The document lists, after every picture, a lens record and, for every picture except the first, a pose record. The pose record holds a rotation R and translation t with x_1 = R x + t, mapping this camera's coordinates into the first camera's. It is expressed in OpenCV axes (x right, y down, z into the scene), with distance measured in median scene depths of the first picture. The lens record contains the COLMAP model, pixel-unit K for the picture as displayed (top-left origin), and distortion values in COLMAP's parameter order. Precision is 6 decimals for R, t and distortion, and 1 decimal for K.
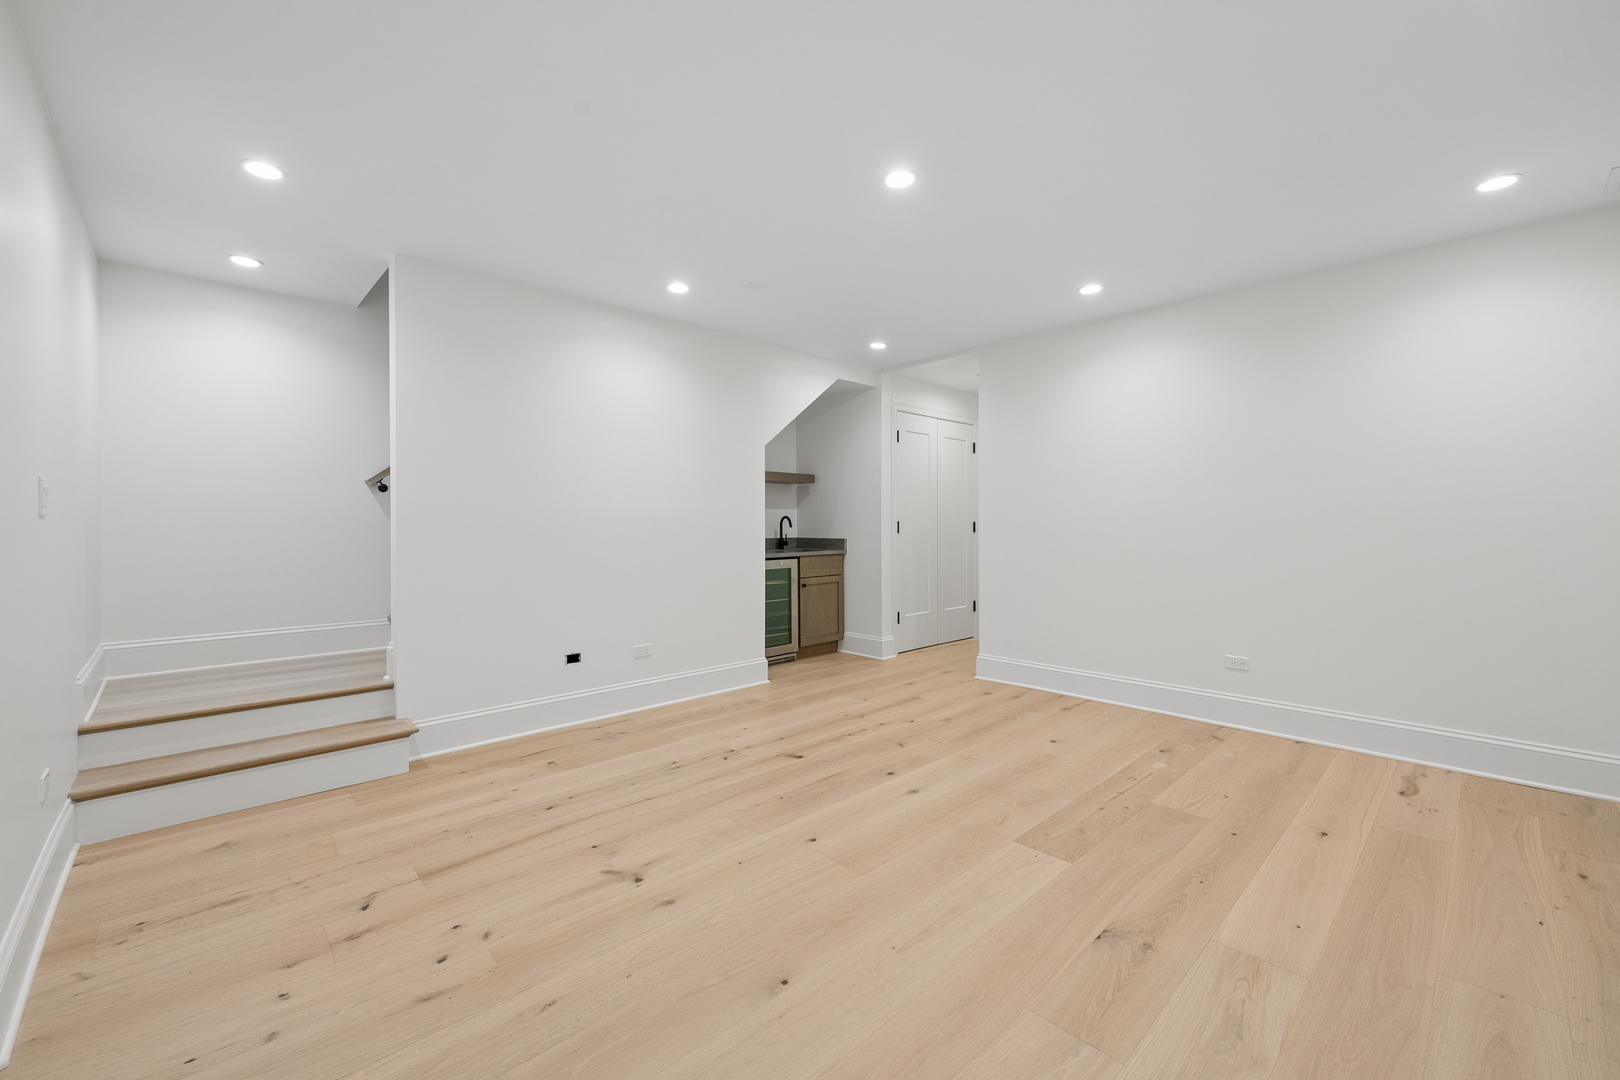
lens RADIAL K [[656.8, 0, 776.7], [0, 656.8, 503.1], [0, 0, 1]] dist [-0.002831, -0.000488]
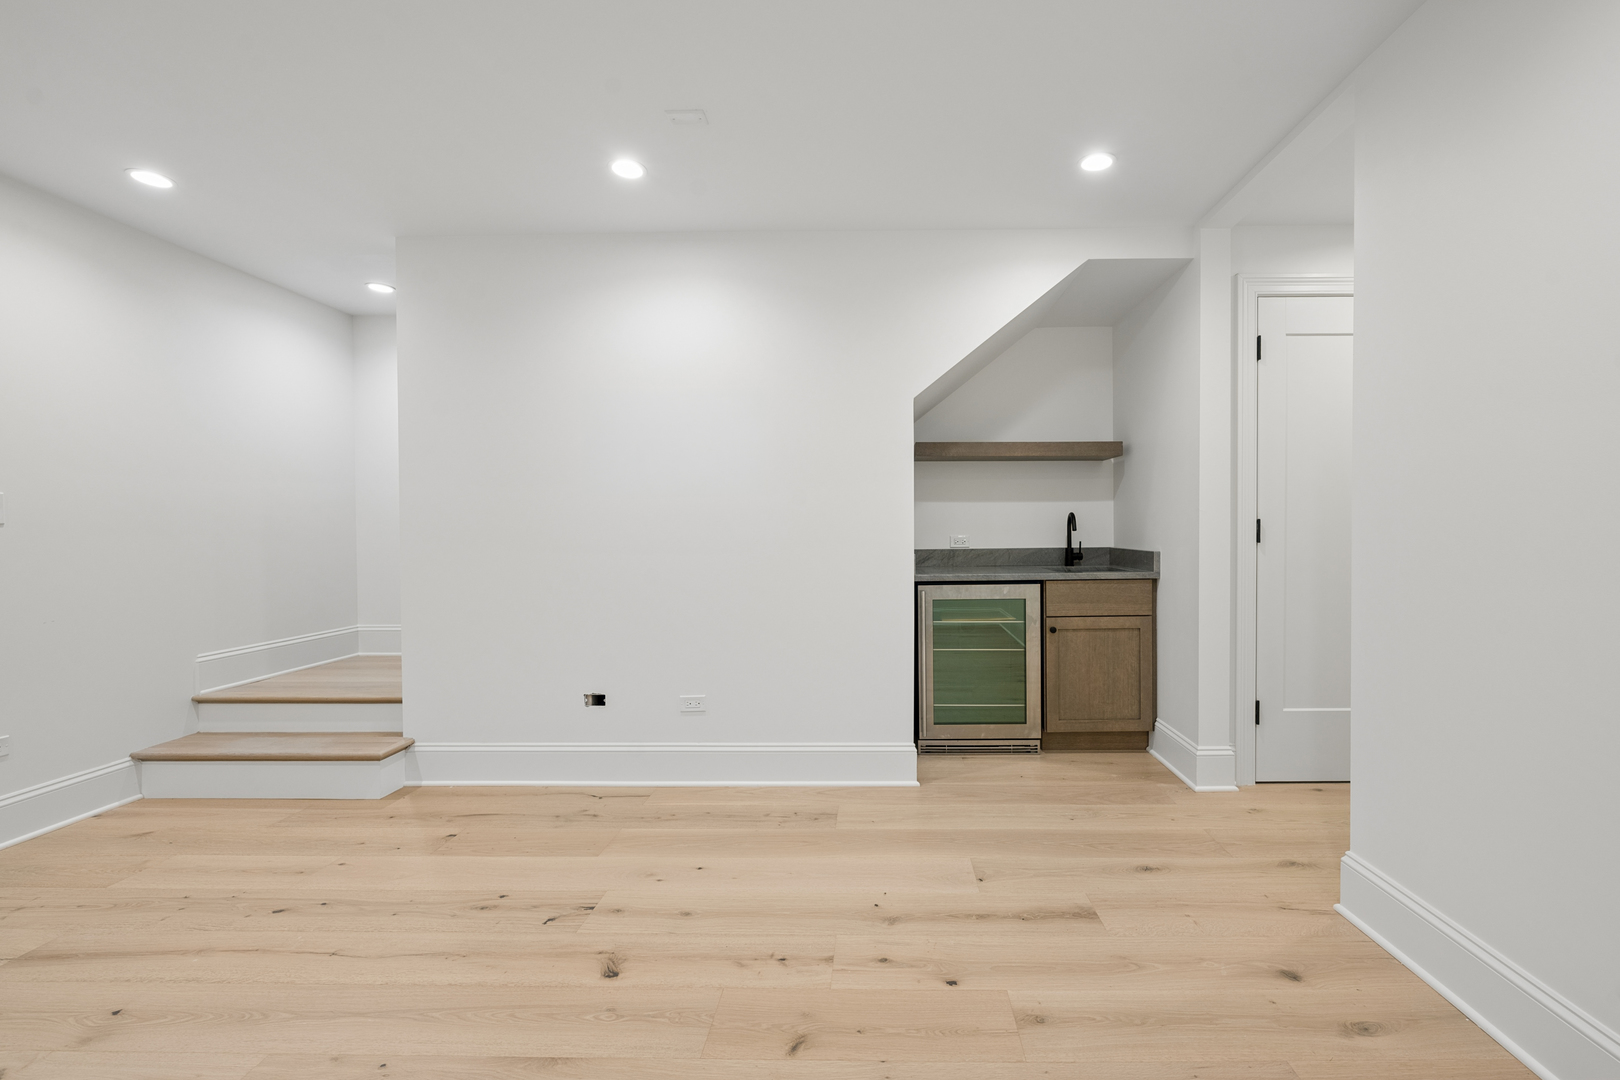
lens RADIAL K [[663.9, 0, 819.3], [0, 663.9, 525.0], [0, 0, 1]] dist [-0.005083, 0.000111]
pose [[0.732733, -0.006707, -0.680484, 0.427239], [0.026846, 0.999458, 0.019056, 0.020025], [0.679987, -0.032232, 0.732515, 0.611037]]
